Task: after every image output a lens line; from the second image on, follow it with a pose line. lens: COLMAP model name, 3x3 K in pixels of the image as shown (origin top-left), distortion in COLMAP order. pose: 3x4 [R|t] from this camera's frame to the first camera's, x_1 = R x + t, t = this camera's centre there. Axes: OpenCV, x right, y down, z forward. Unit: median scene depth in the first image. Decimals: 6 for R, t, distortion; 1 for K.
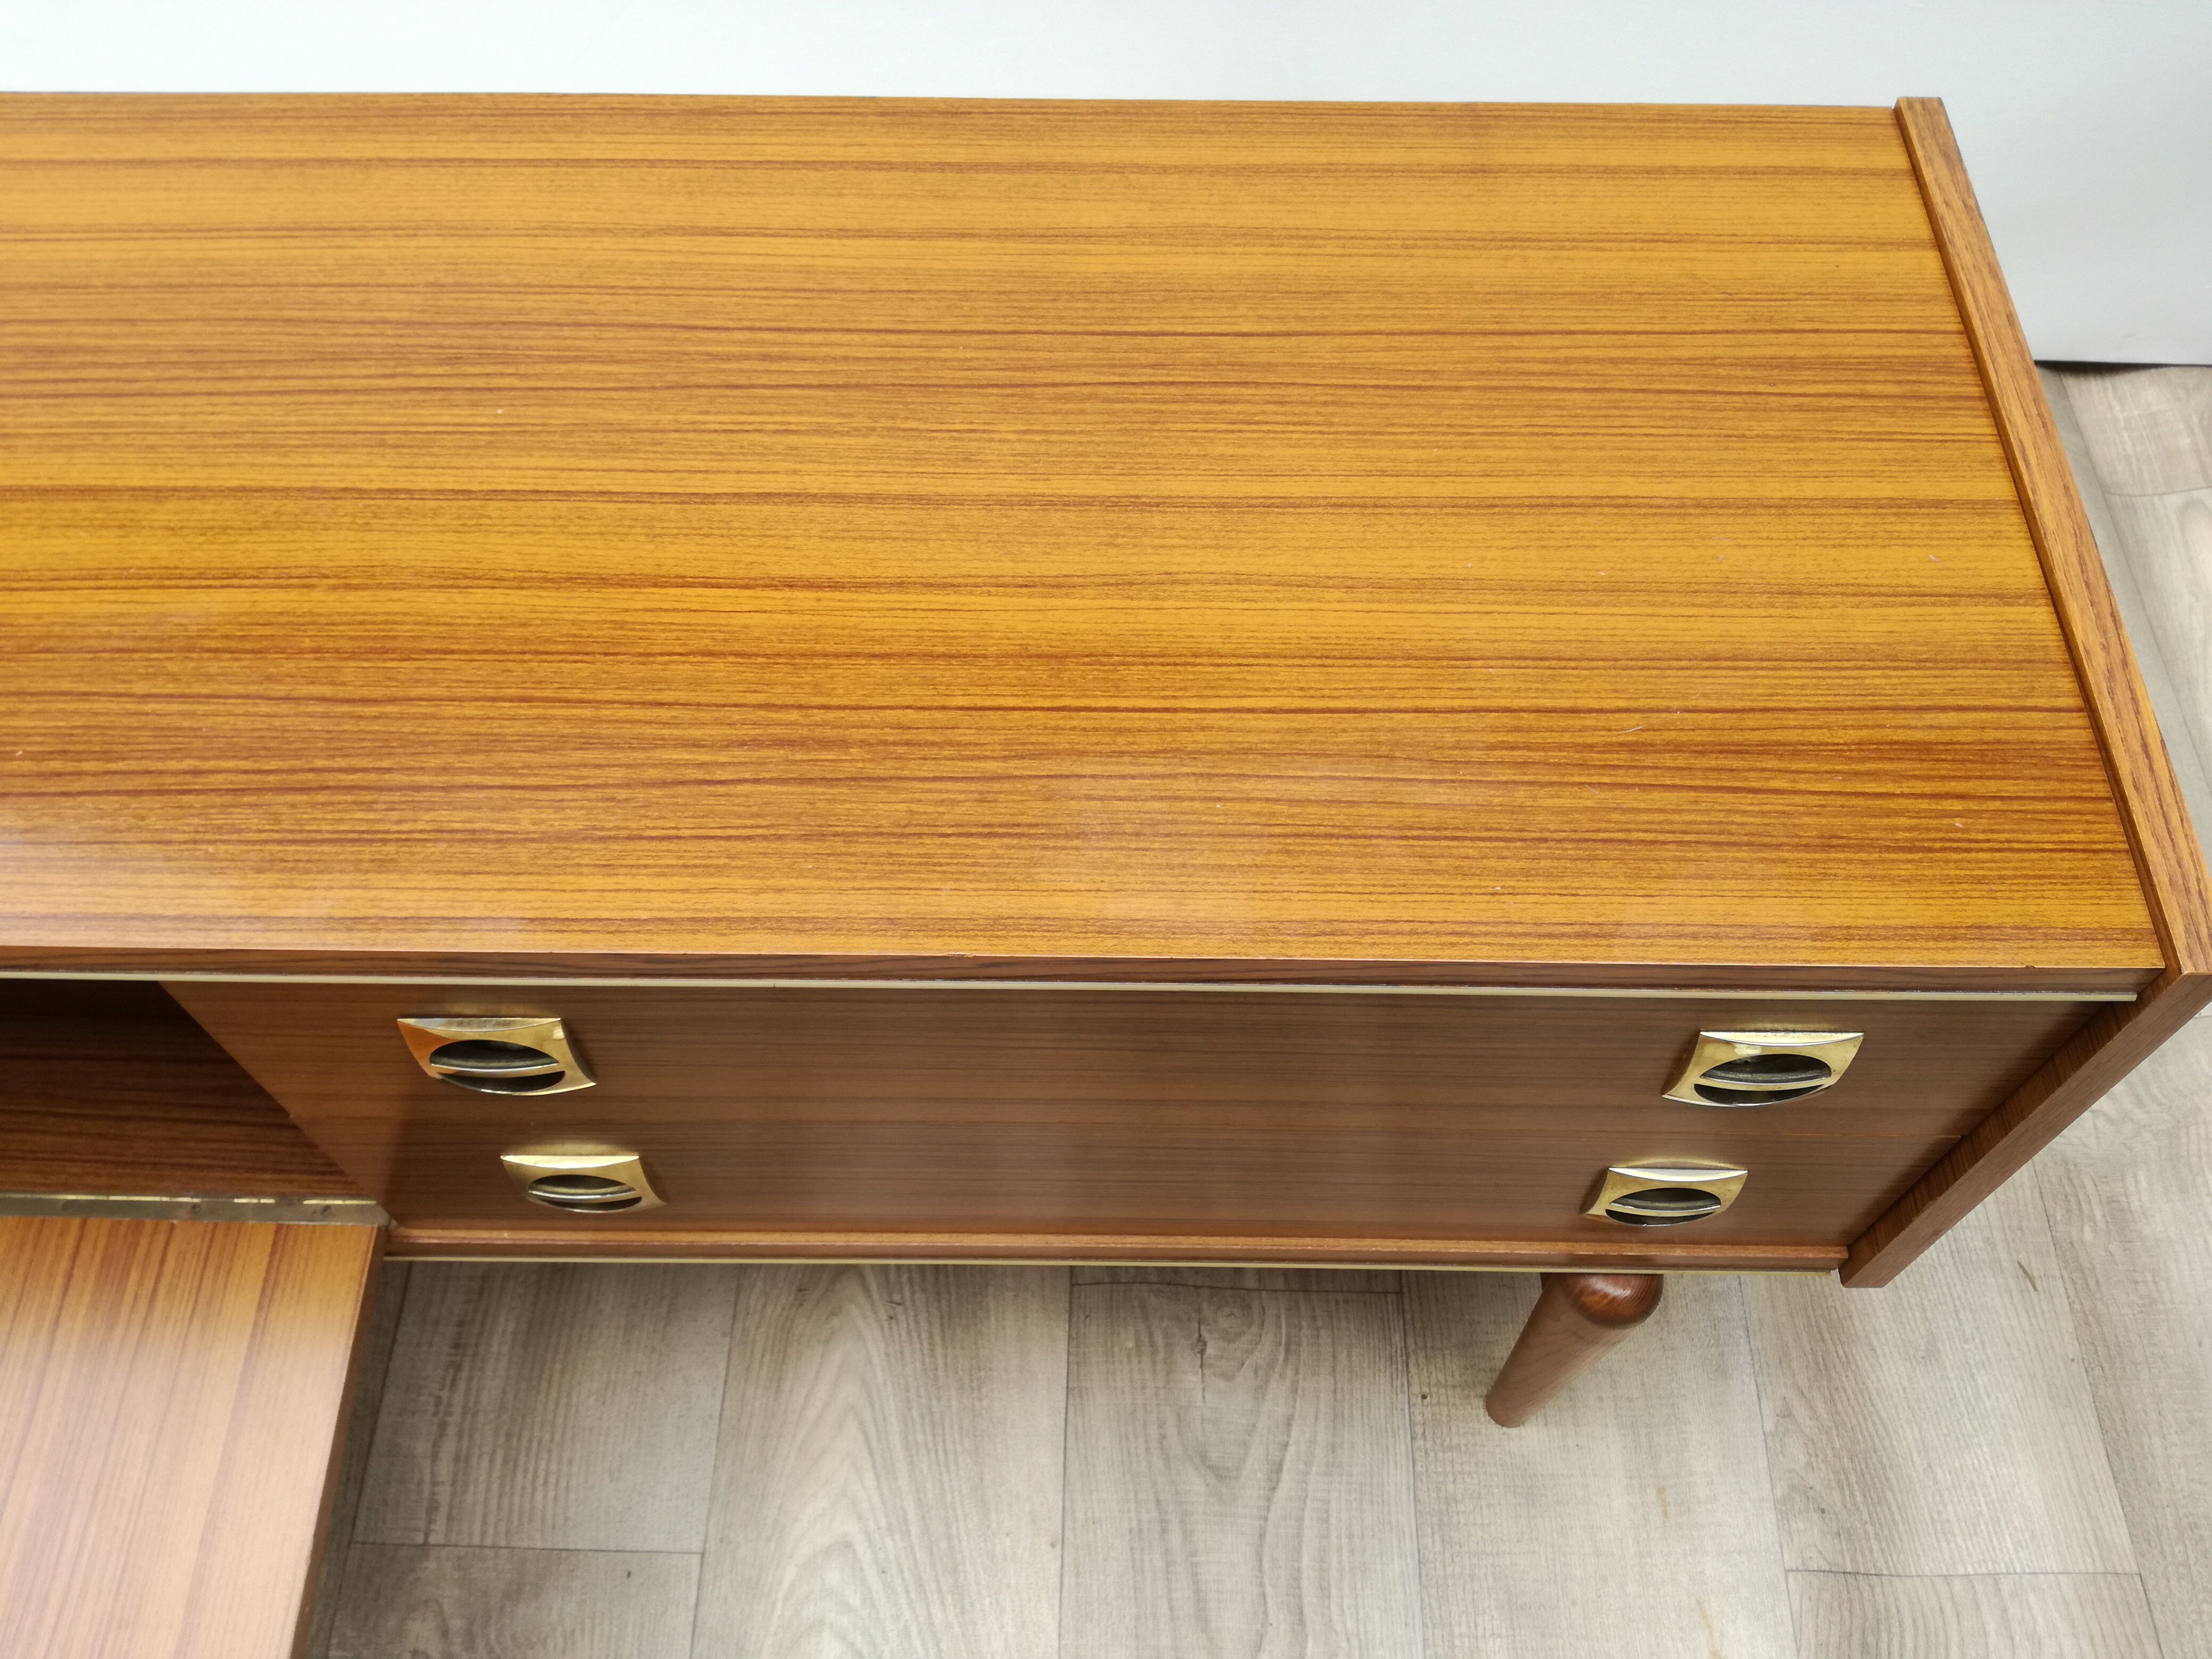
lens RADIAL K [[1826.2, 0, 1111.8], [0, 1826.2, 820.0], [0, 0, 1]] dist [0.059768, -0.127635]
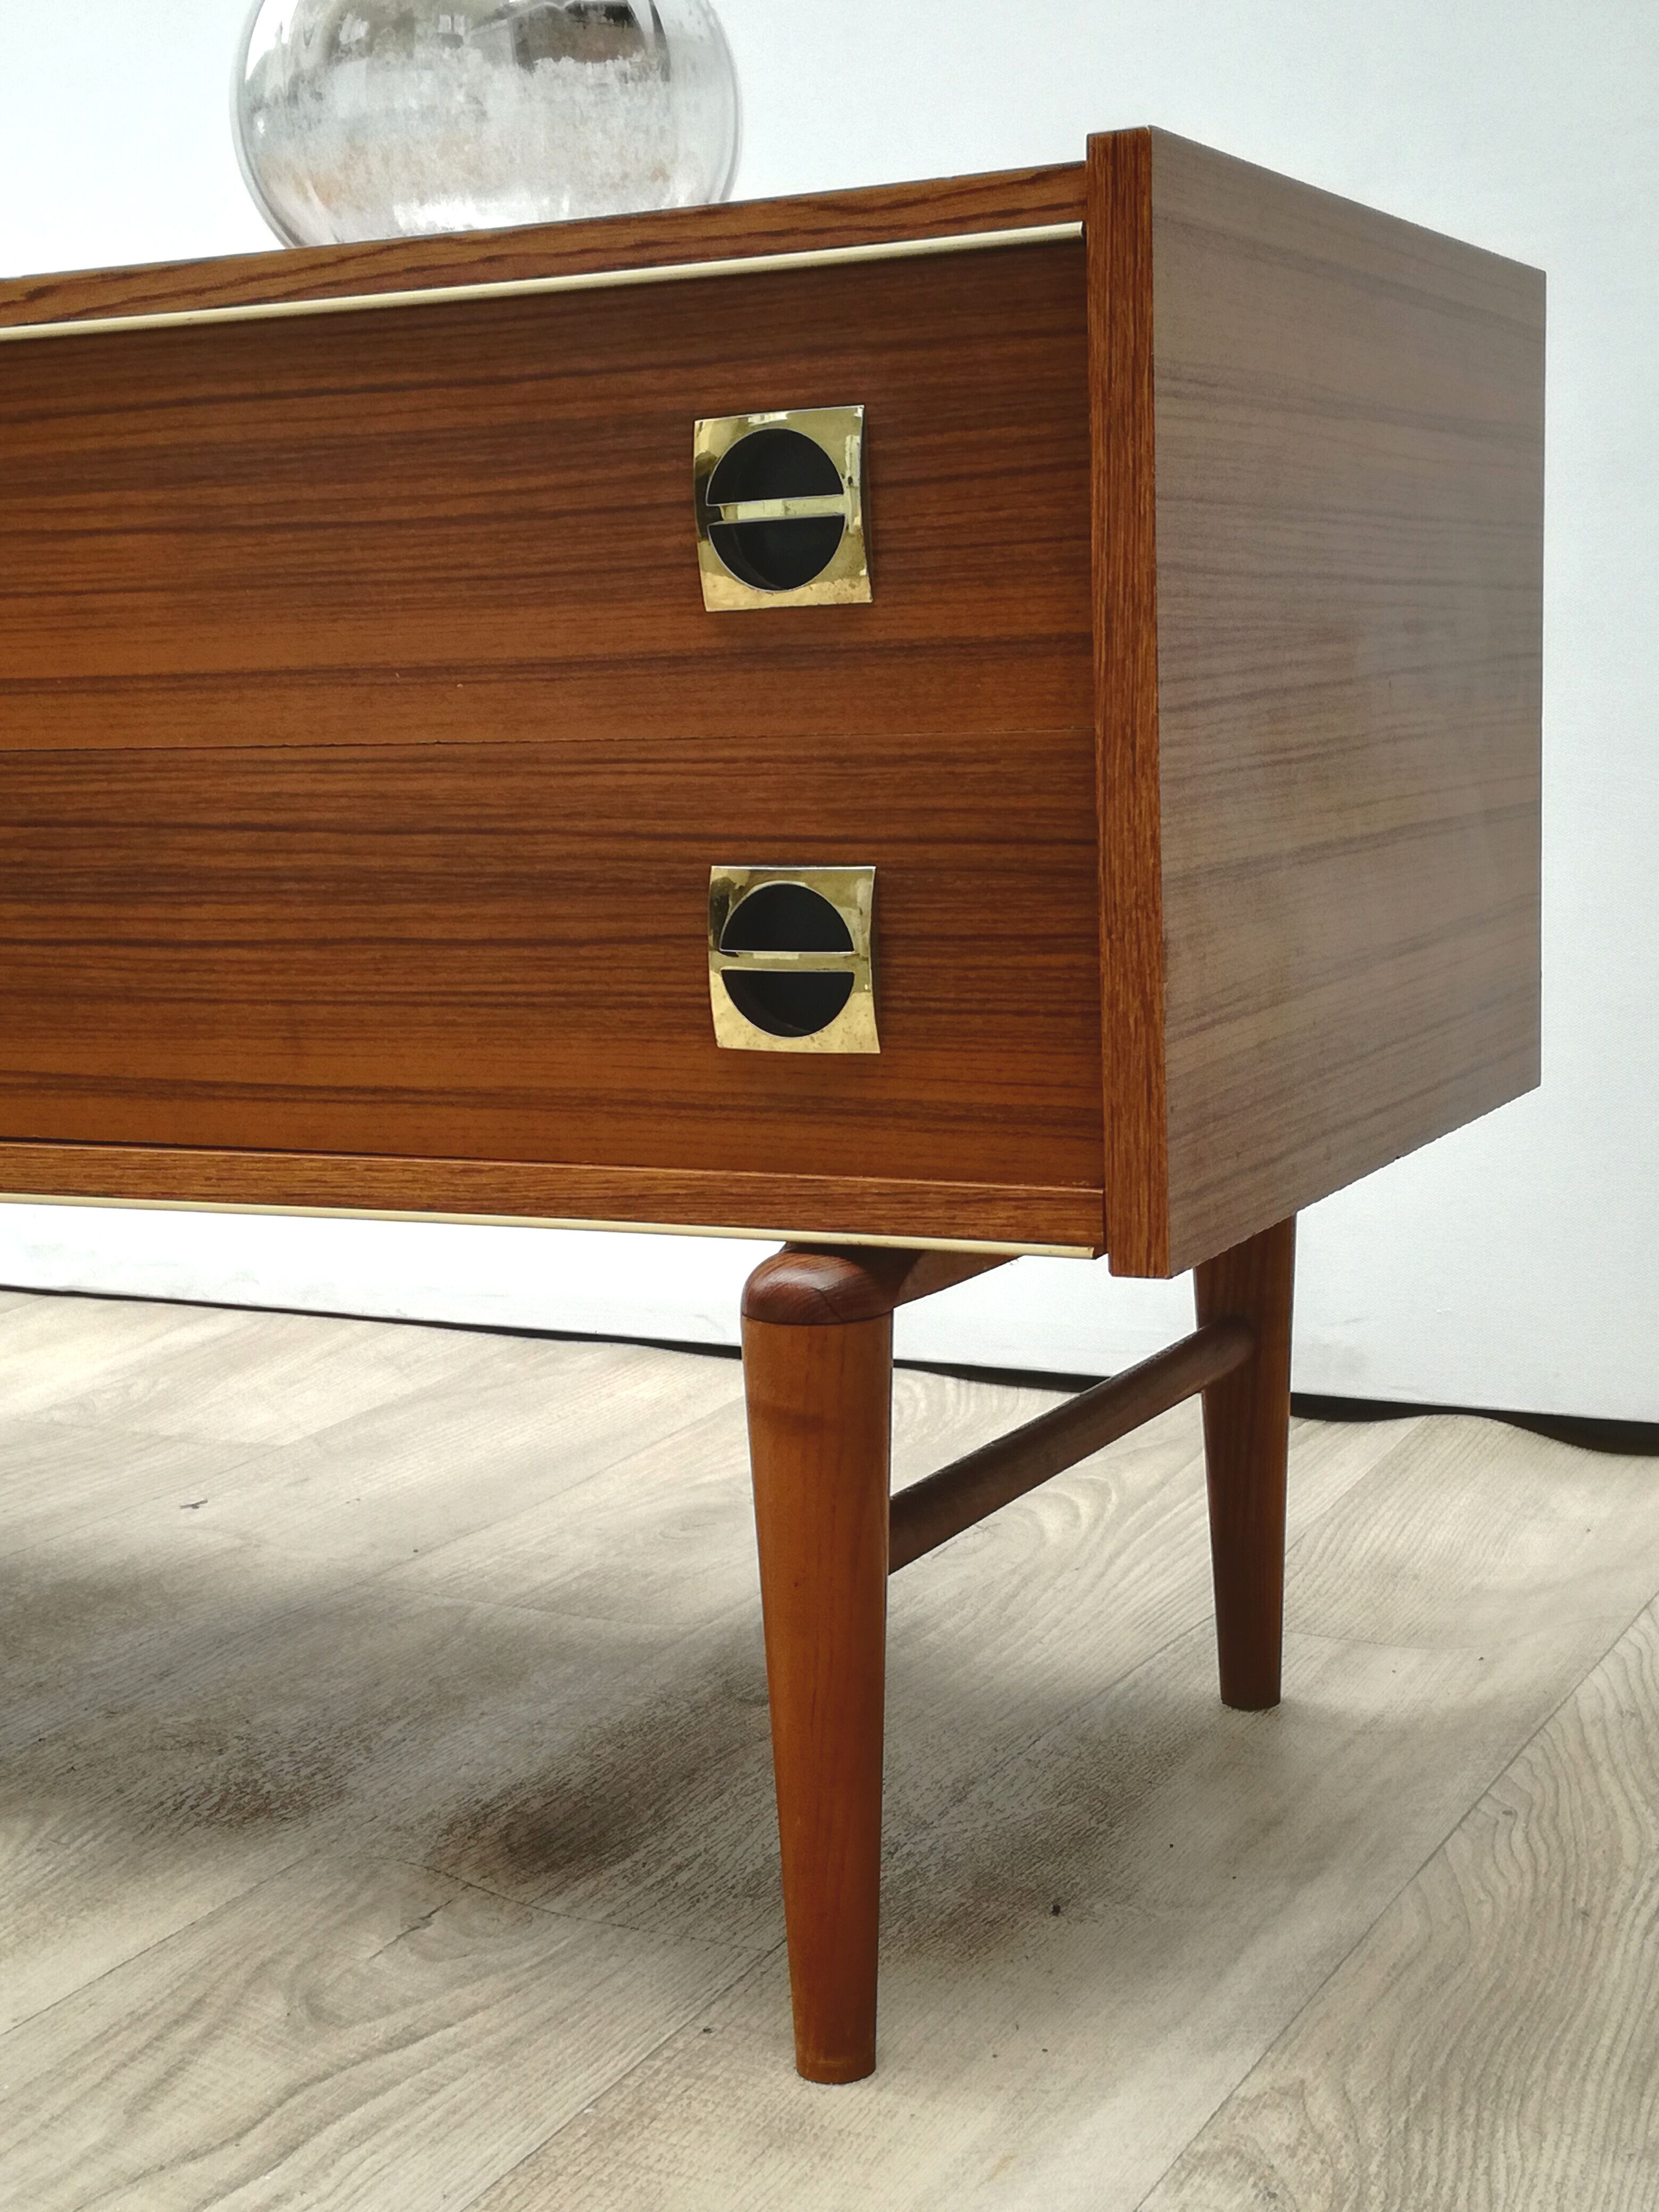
lens RADIAL K [[3131.7, 0, 898.3], [0, 3131.7, 1099.4], [0, 0, 1]] dist [0.091915, 0.000000]
pose [[0.902569, 0.029855, -0.429510, 0.882979], [-0.349553, 0.633230, -0.690531, 1.096466], [0.251362, 0.773388, 0.581970, 0.335943]]
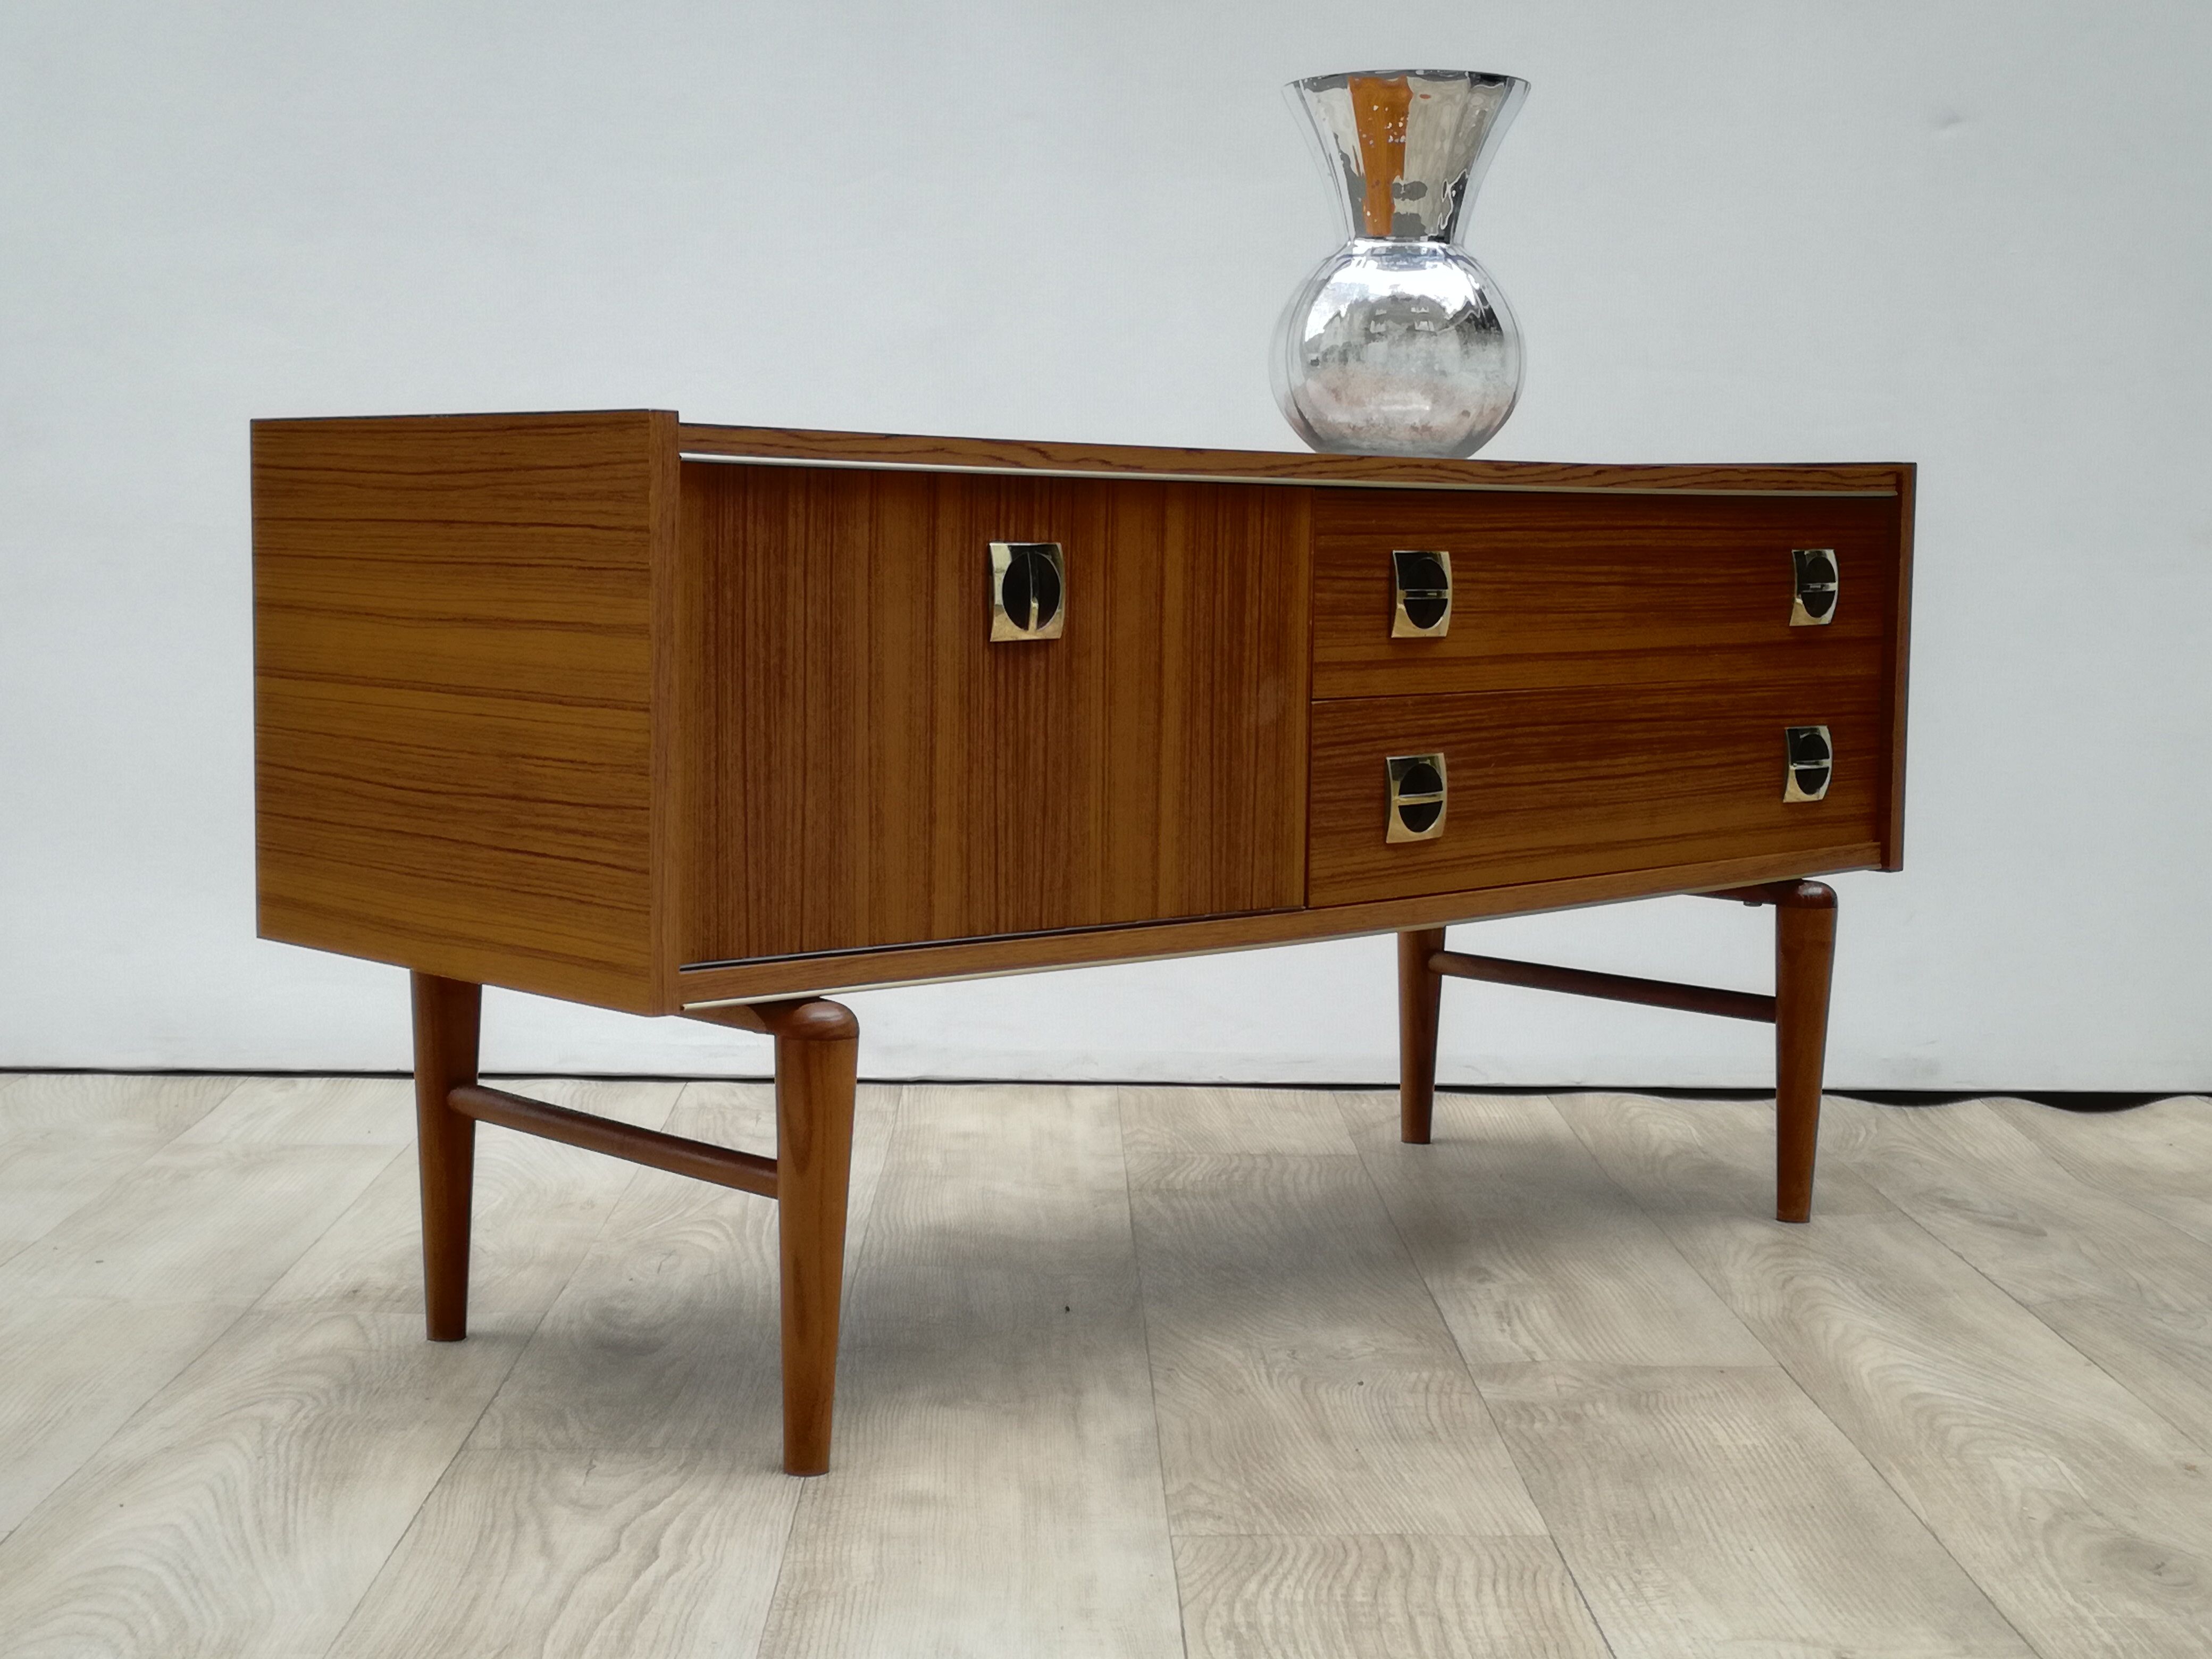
lens RADIAL K [[3131.7, 0, 1136.5], [0, 3131.7, 799.7], [0, 0, 1]] dist [0.091915, 0.000000]
pose [[0.710991, -0.055111, 0.701039, -2.390253], [0.596851, 0.574443, -0.560165, 1.593546], [-0.371835, 0.816687, 0.441317, -0.099109]]
